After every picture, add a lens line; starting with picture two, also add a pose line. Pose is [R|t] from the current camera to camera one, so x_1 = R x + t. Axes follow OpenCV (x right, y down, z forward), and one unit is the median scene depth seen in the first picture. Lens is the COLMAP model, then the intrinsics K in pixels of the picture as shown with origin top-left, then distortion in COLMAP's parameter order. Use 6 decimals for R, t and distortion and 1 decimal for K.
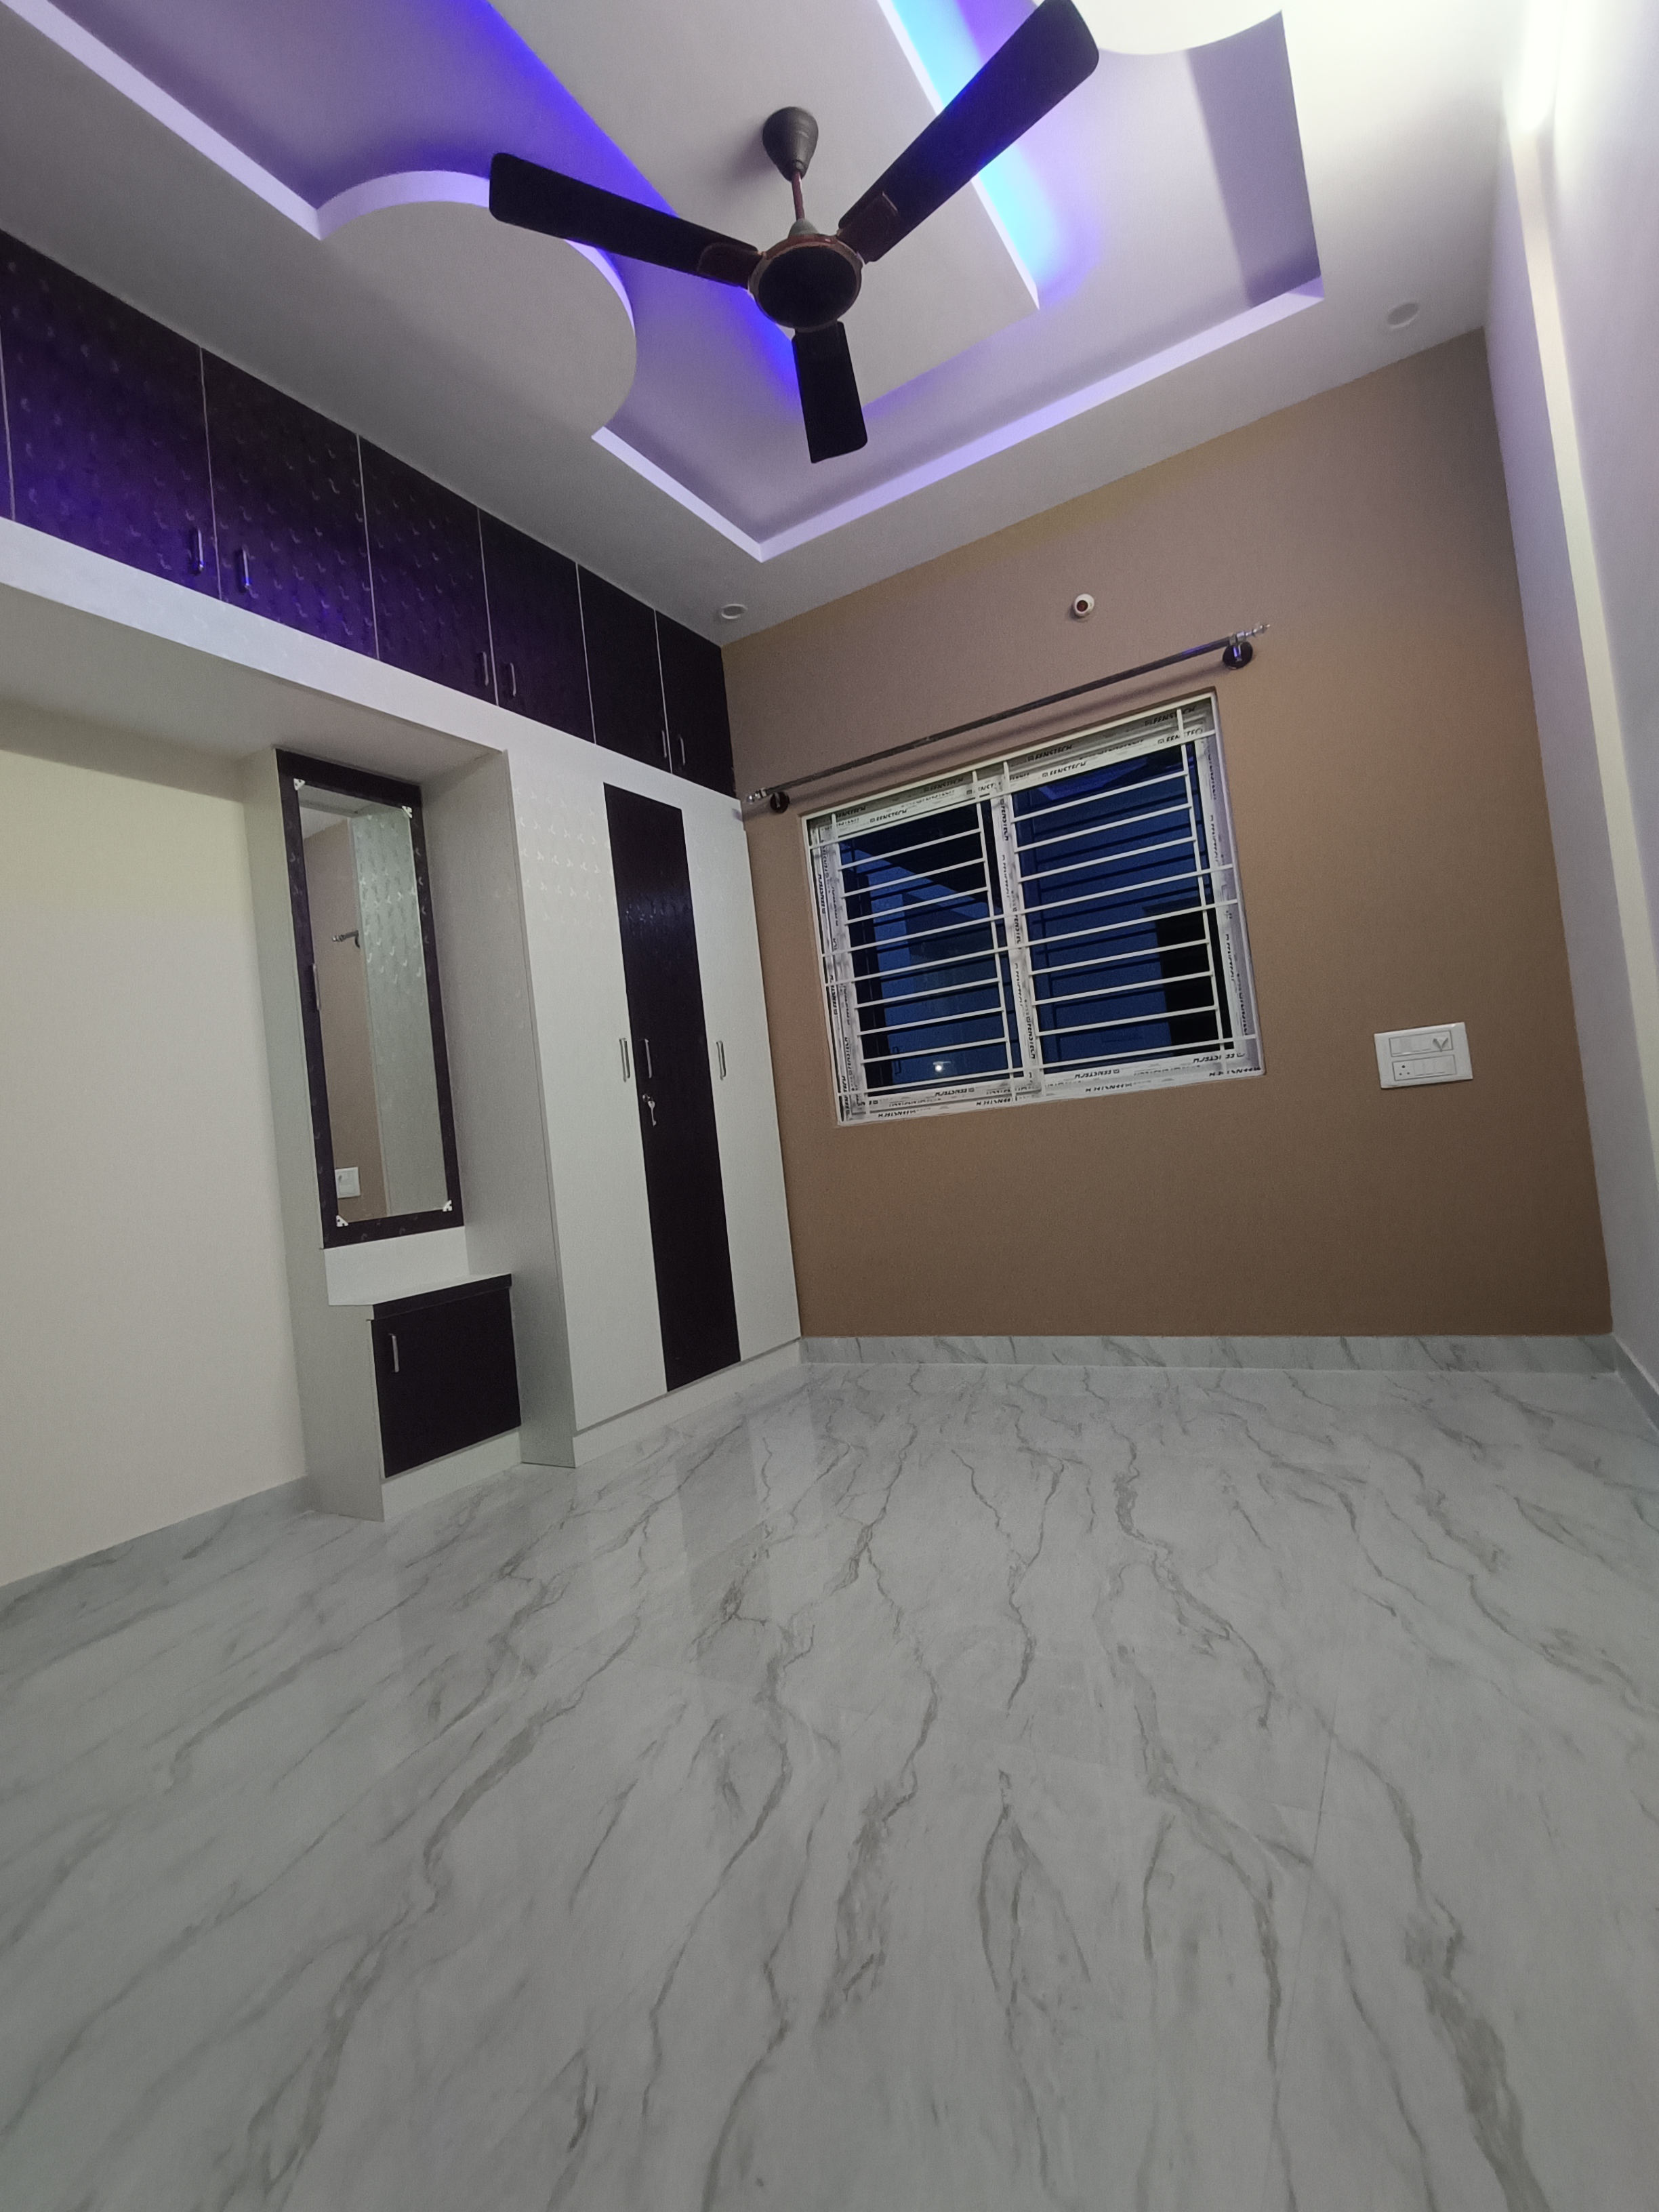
lens RADIAL K [[1019.0, 0, 808.3], [0, 1019.0, 1109.2], [0, 0, 1]] dist [0.006230, -0.004448]
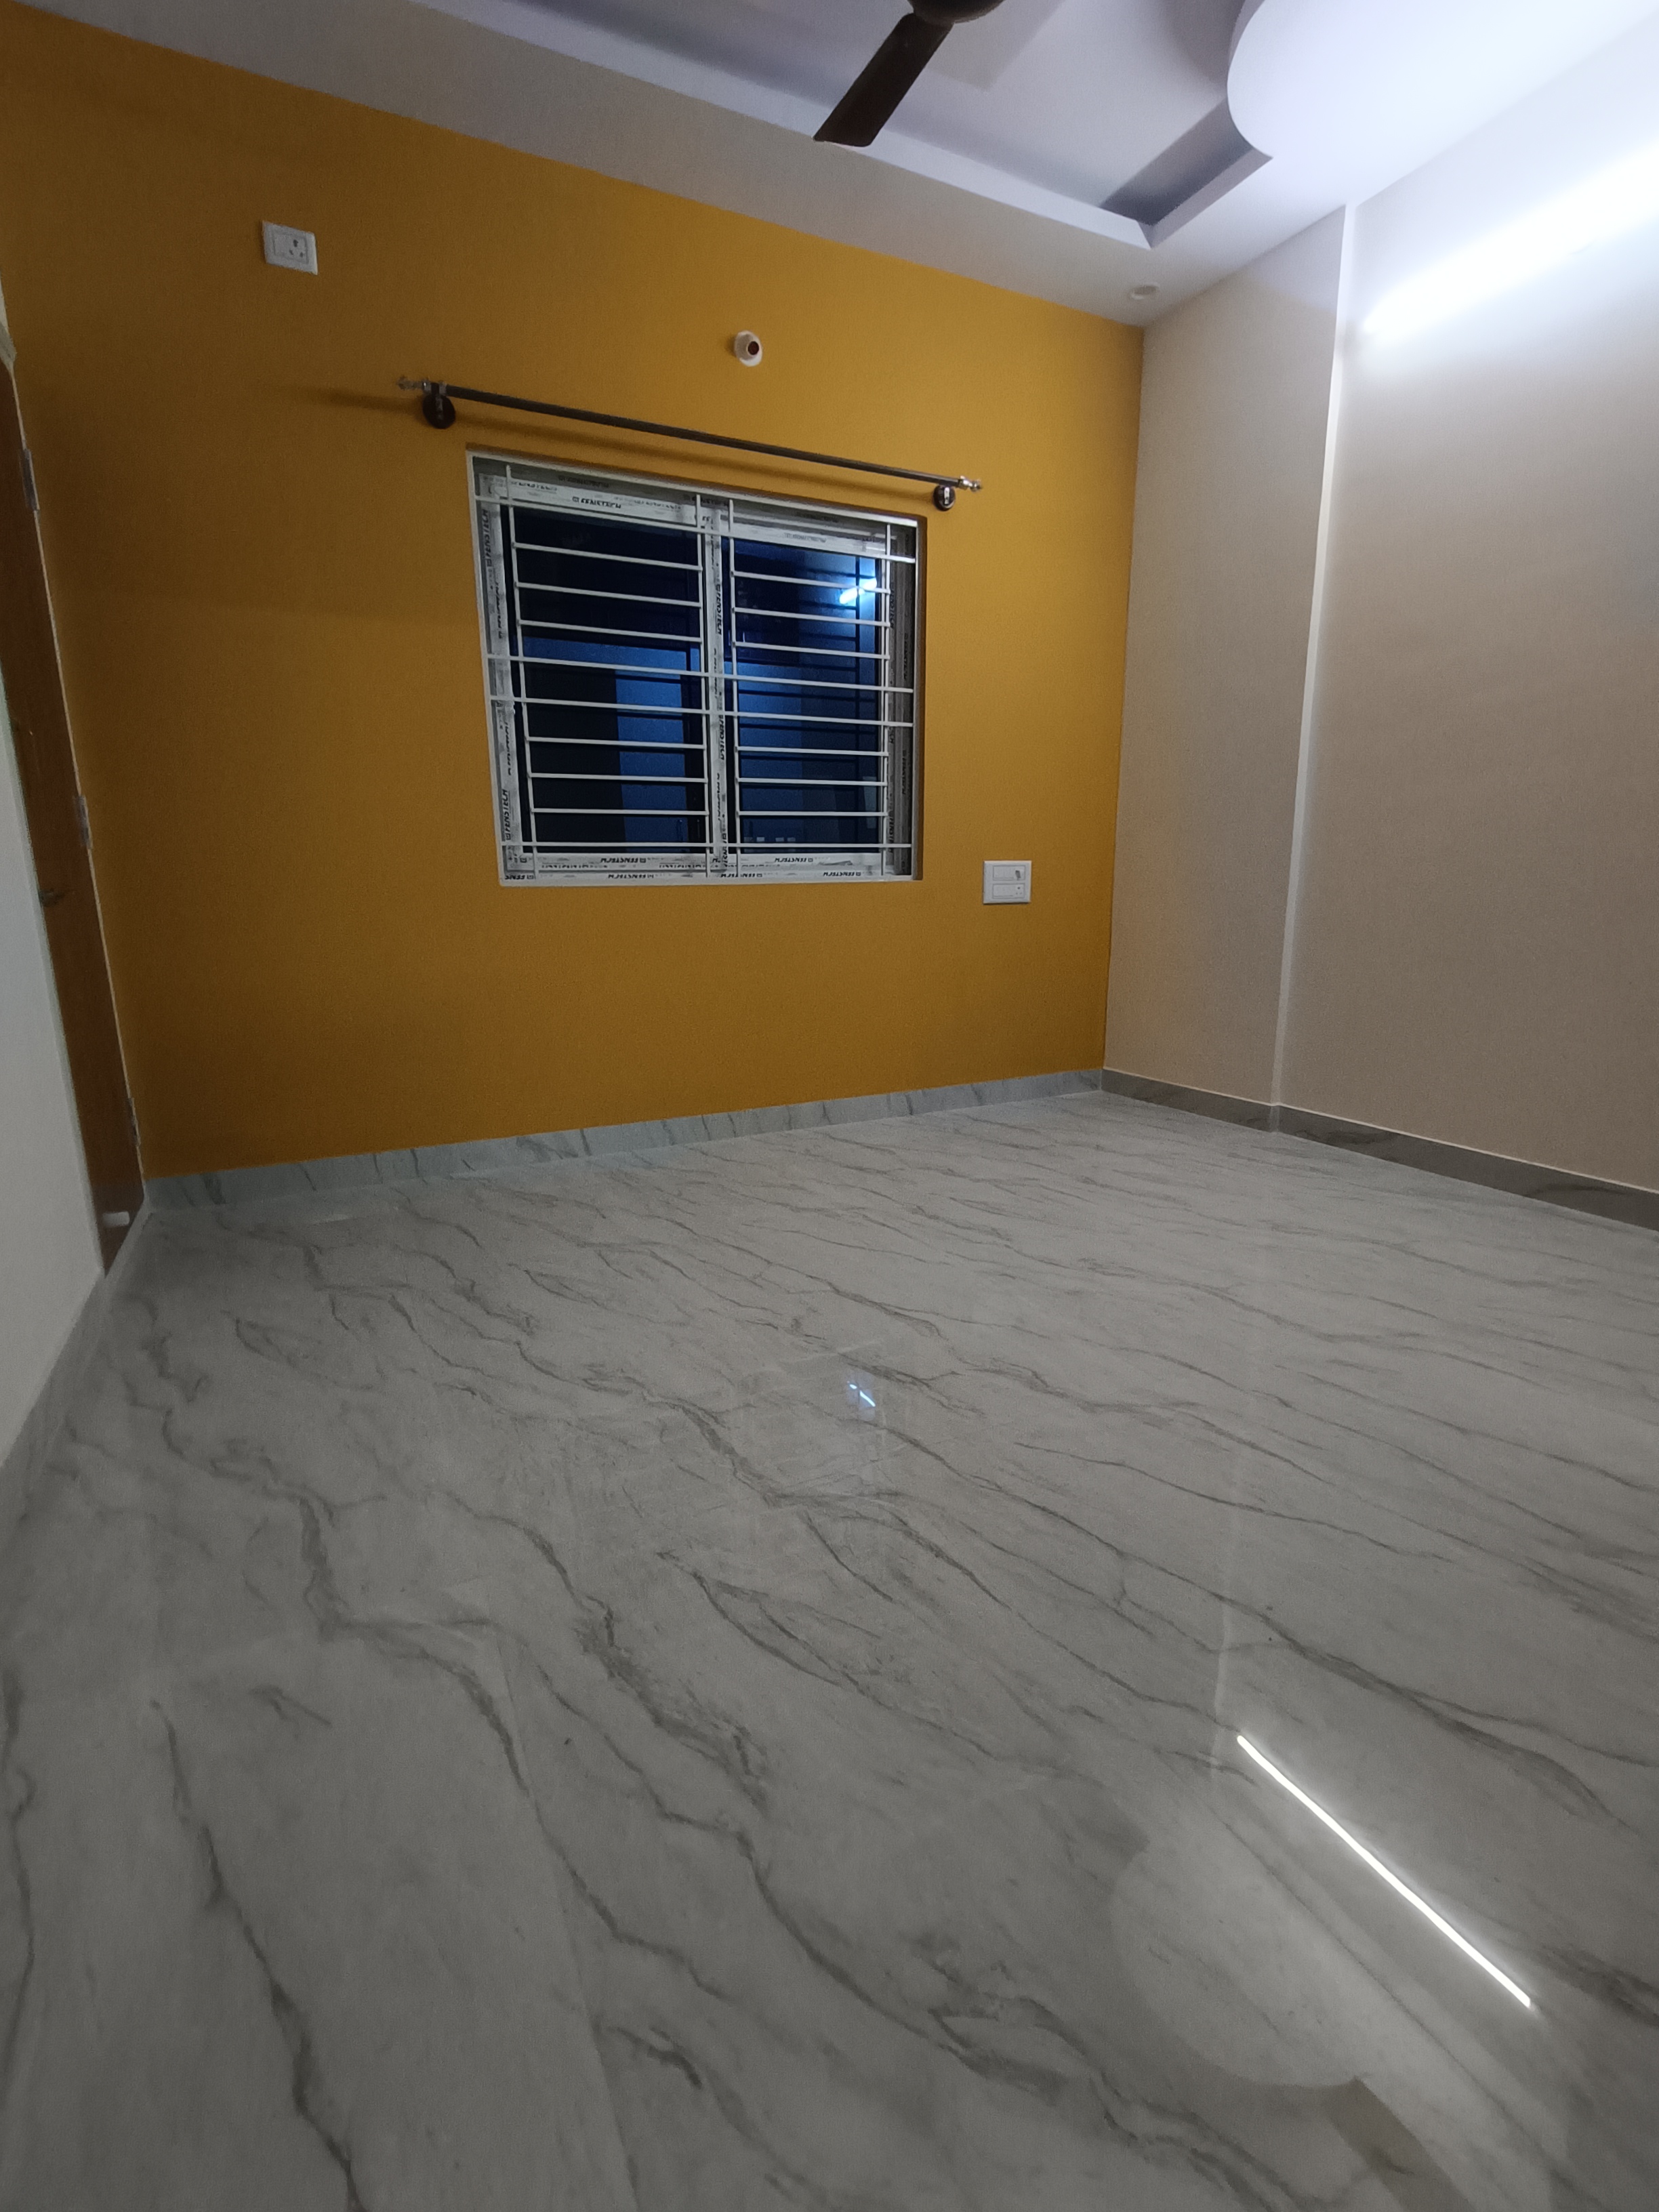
lens RADIAL K [[1019.0, 0, 814.3], [0, 1019.0, 1116.2], [0, 0, 1]] dist [0.006230, -0.004448]
pose [[0.534937, -0.084057, 0.840700, -0.816748], [-0.079552, 0.985607, 0.149165, 0.086916], [-0.841139, -0.146673, 0.520550, 0.523655]]
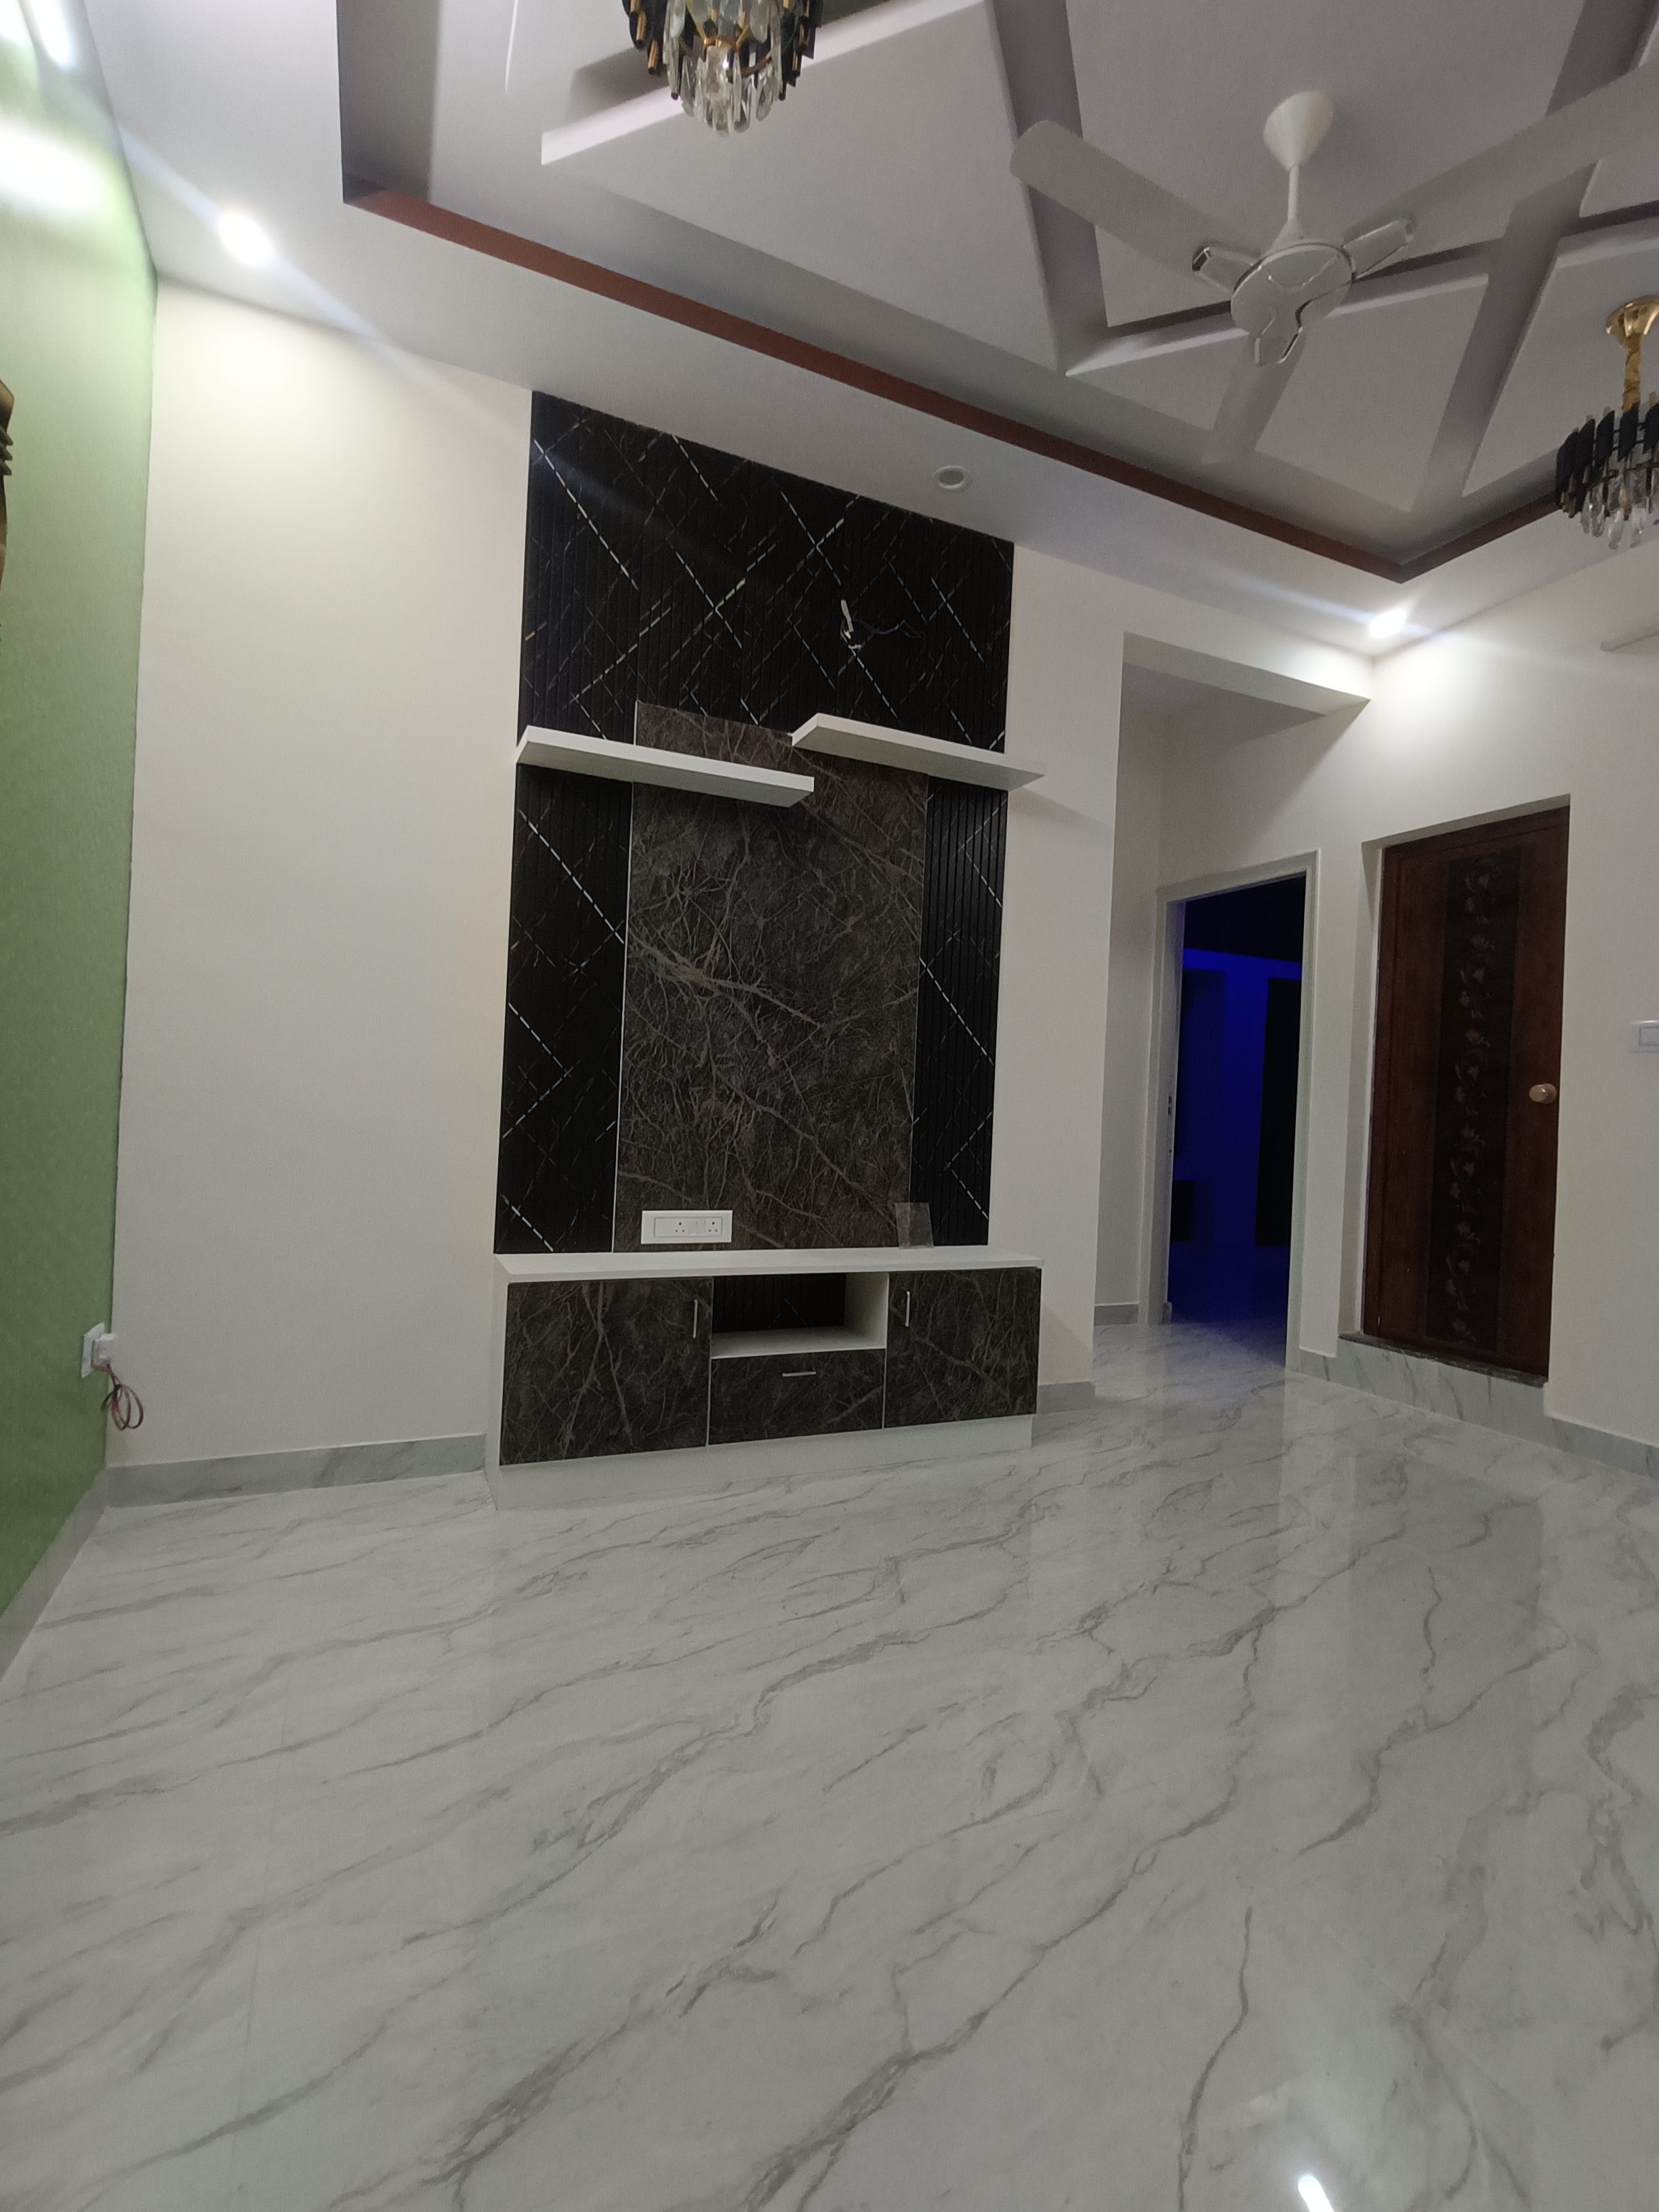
lens RADIAL K [[1019.0, 0, 807.1], [0, 1019.0, 1100.1], [0, 0, 1]] dist [0.006230, -0.004448]
pose [[0.809654, 0.154180, -0.566294, 0.175171], [-0.125717, 0.988042, 0.089263, -0.086007], [0.573285, -0.001079, 0.819355, -0.019039]]
